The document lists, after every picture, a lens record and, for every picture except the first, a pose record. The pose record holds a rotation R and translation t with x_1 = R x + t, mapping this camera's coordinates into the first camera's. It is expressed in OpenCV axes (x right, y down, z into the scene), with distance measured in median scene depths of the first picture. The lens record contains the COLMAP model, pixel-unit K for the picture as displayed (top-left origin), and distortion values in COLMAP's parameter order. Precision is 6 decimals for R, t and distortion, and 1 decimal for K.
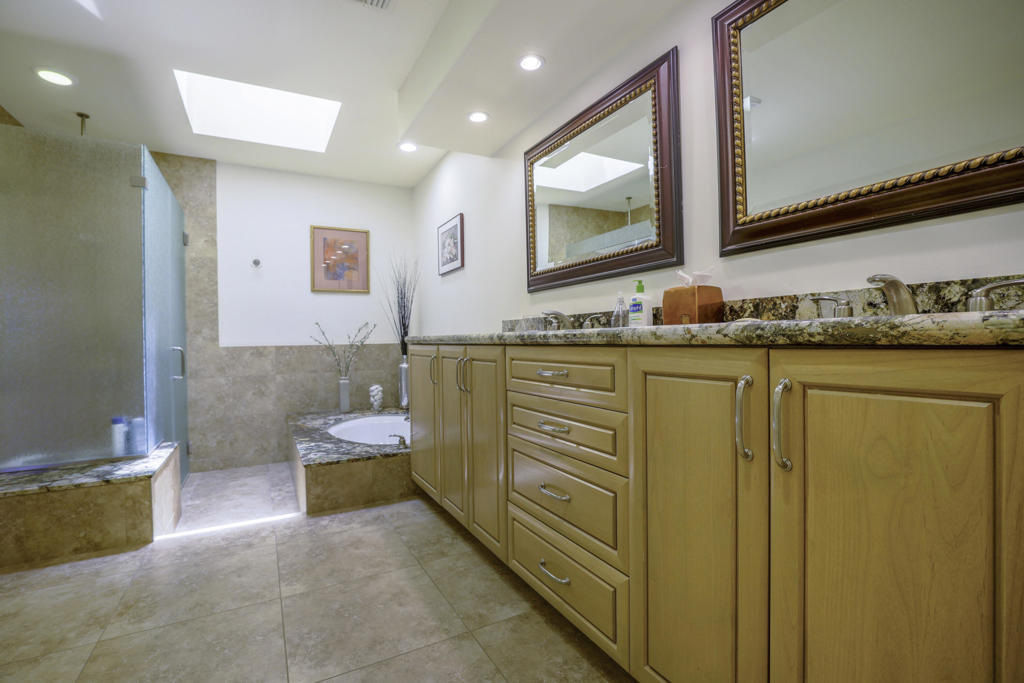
lens RADIAL K [[470.1, 0, 518.8], [0, 470.1, 341.1], [0, 0, 1]] dist [-0.034789, 0.004468]
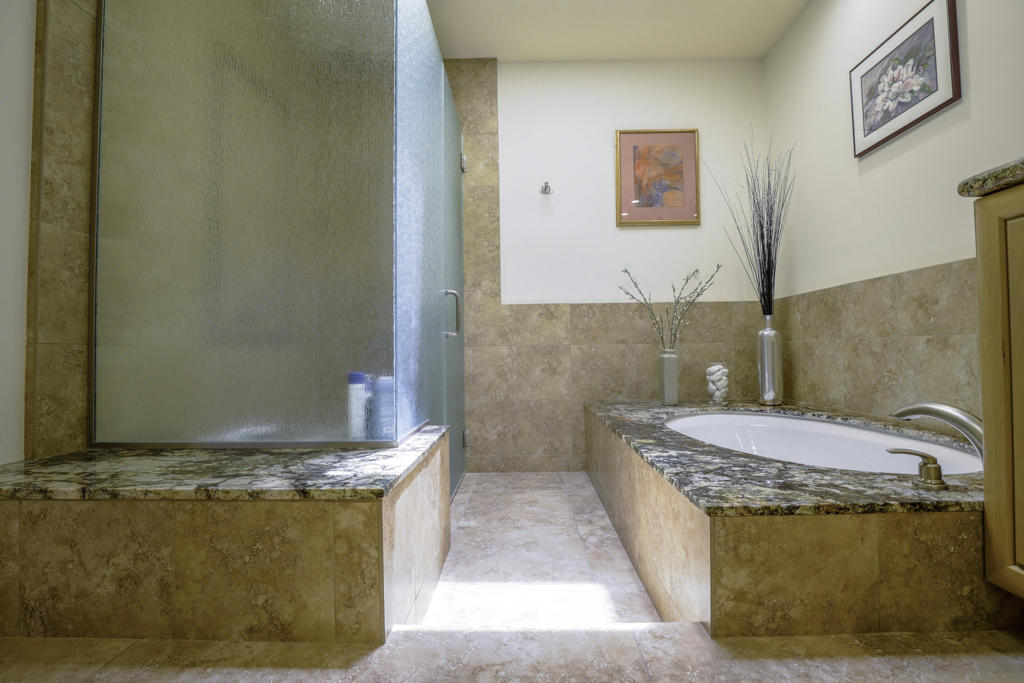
lens RADIAL K [[470.1, 0, 513.7], [0, 470.1, 342.3], [0, 0, 1]] dist [-0.034789, 0.004468]
pose [[0.863553, -0.005756, -0.504225, -0.378575], [-0.003691, 0.999836, -0.017736, 0.128093], [0.504244, 0.017178, 0.863390, 0.547967]]
